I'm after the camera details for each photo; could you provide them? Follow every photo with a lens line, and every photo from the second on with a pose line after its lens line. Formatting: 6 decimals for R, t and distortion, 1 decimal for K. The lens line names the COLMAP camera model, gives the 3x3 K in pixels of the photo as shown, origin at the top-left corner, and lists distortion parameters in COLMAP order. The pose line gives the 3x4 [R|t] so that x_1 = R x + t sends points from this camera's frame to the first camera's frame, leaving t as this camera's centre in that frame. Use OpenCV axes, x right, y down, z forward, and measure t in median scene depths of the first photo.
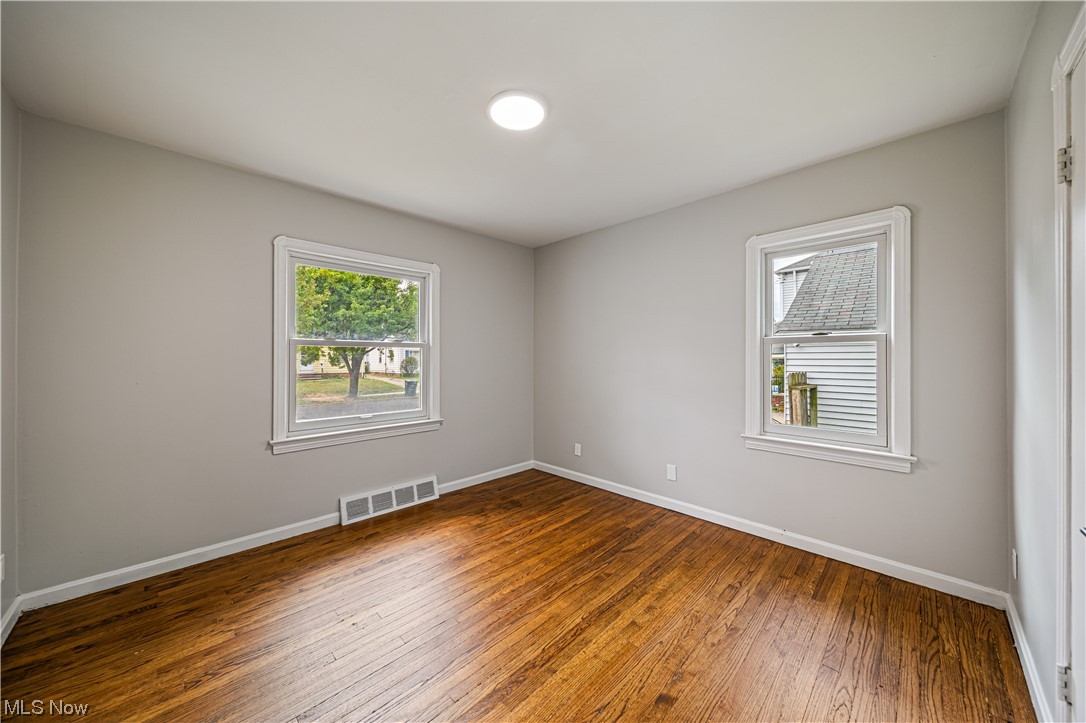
lens RADIAL K [[379.2, 0, 544.2], [0, 379.2, 363.3], [0, 0, 1]] dist [-0.000399, -0.001271]
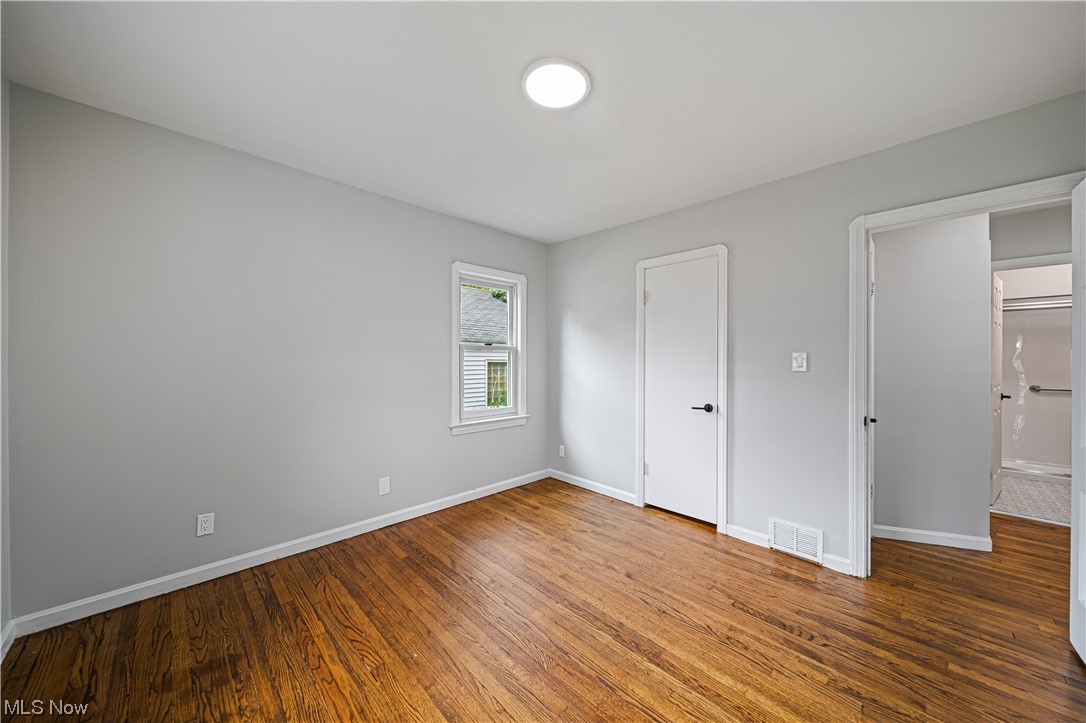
lens RADIAL K [[379.2, 0, 545.1], [0, 379.2, 359.9], [0, 0, 1]] dist [-0.000399, -0.001271]
pose [[0.006202, -0.002397, 0.999978, -0.663248], [0.013951, 0.999900, 0.002310, -0.015733], [-0.999883, 0.013936, 0.006234, 0.689307]]
